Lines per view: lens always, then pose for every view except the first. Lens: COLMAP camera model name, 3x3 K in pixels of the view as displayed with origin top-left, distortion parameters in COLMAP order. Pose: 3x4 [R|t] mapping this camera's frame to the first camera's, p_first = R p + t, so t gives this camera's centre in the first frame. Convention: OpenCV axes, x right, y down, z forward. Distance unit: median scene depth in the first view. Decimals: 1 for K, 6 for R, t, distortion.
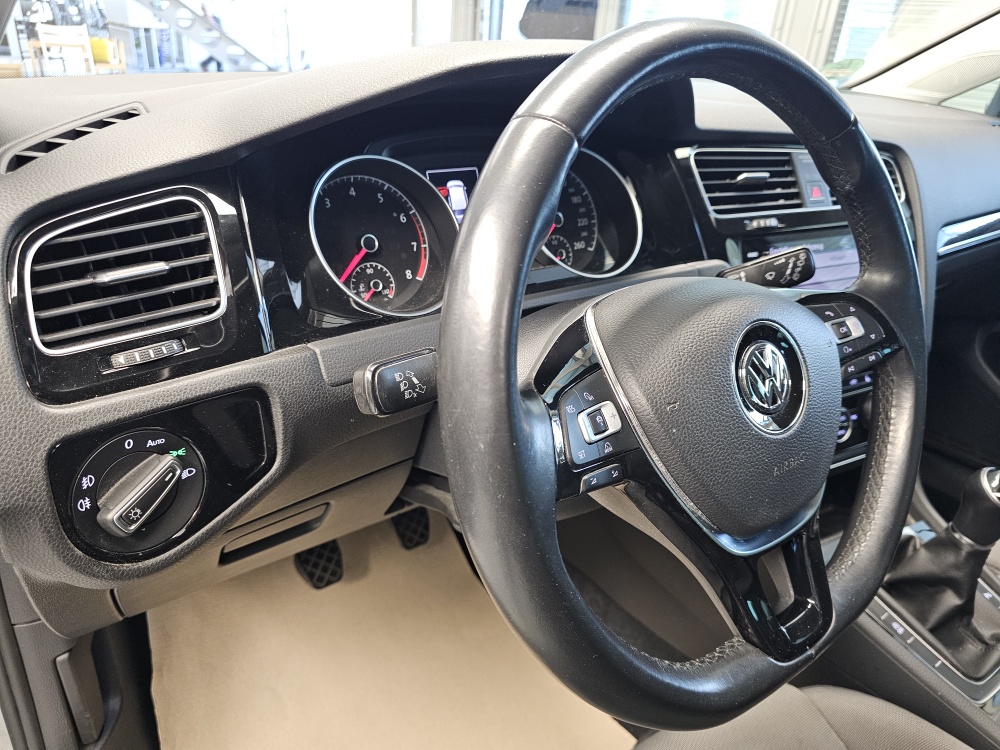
lens RADIAL K [[683.9, 0, 502.2], [0, 683.9, 367.2], [0, 0, 1]] dist [0.065508, -0.065335]
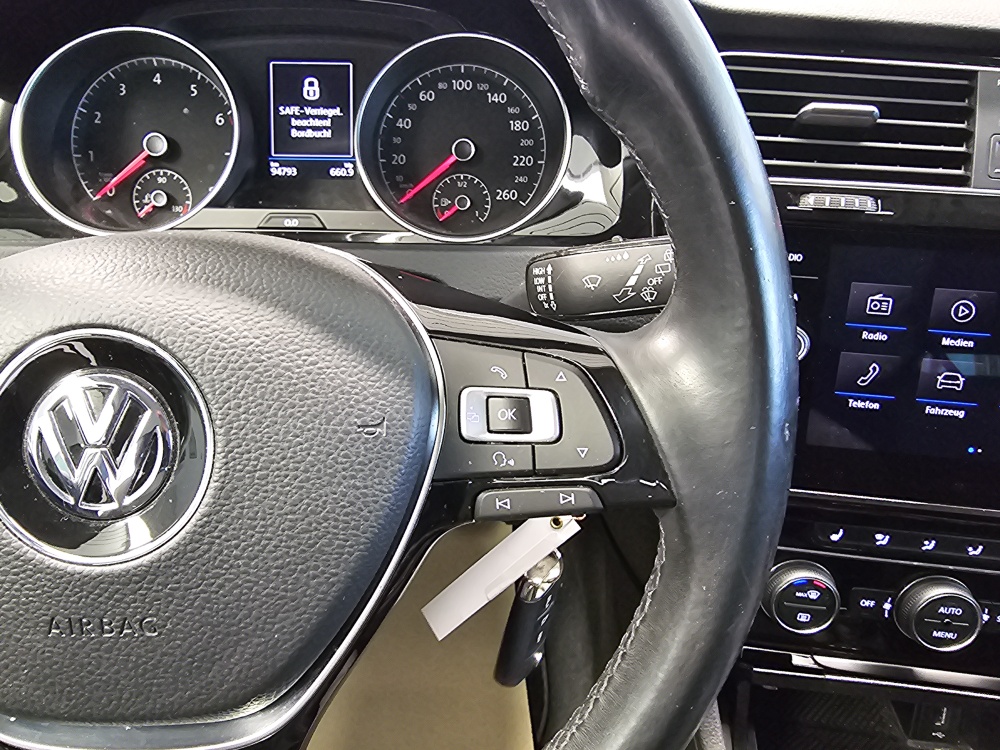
lens RADIAL K [[692.8, 0, 461.3], [0, 692.8, 373.0], [0, 0, 1]] dist [0.003416, -0.001053]
pose [[0.803038, 0.265722, -0.533406, 0.592143], [-0.231668, 0.963880, 0.131394, -0.111027], [0.549054, 0.018058, 0.835592, 0.519381]]
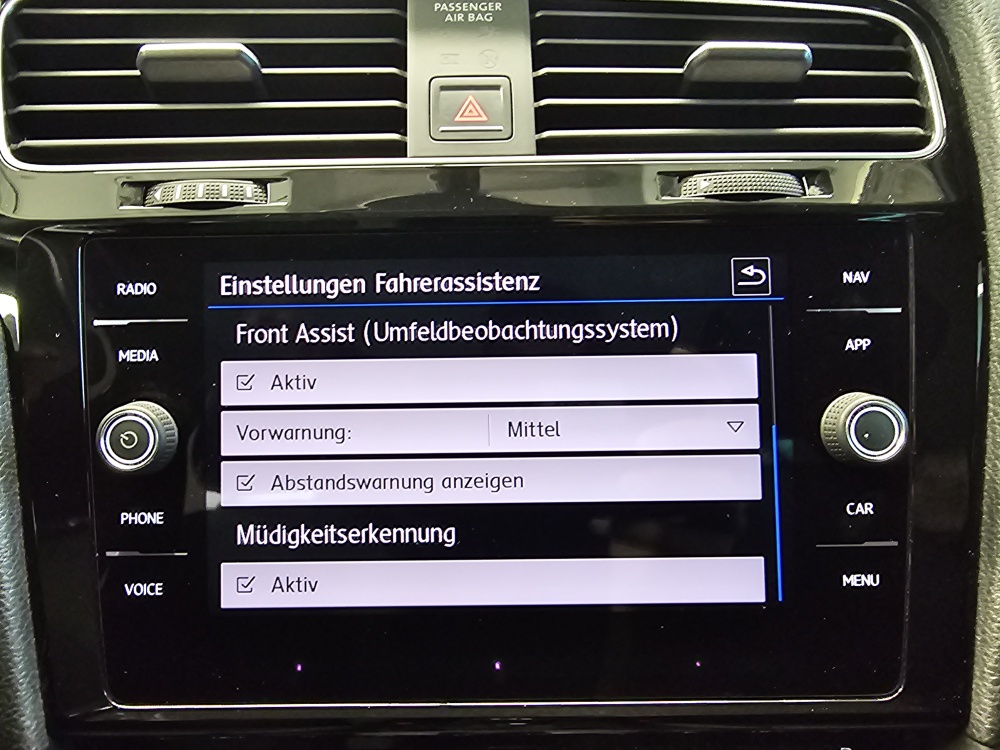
lens RADIAL K [[690.2, 0, 437.2], [0, 690.2, 357.1], [0, 0, 1]] dist [0.001744, 0.000283]
pose [[0.866038, 0.091267, -0.491578, 0.805782], [-0.146943, 0.986239, -0.075771, -0.162535], [0.477898, 0.137854, 0.867531, 1.004887]]
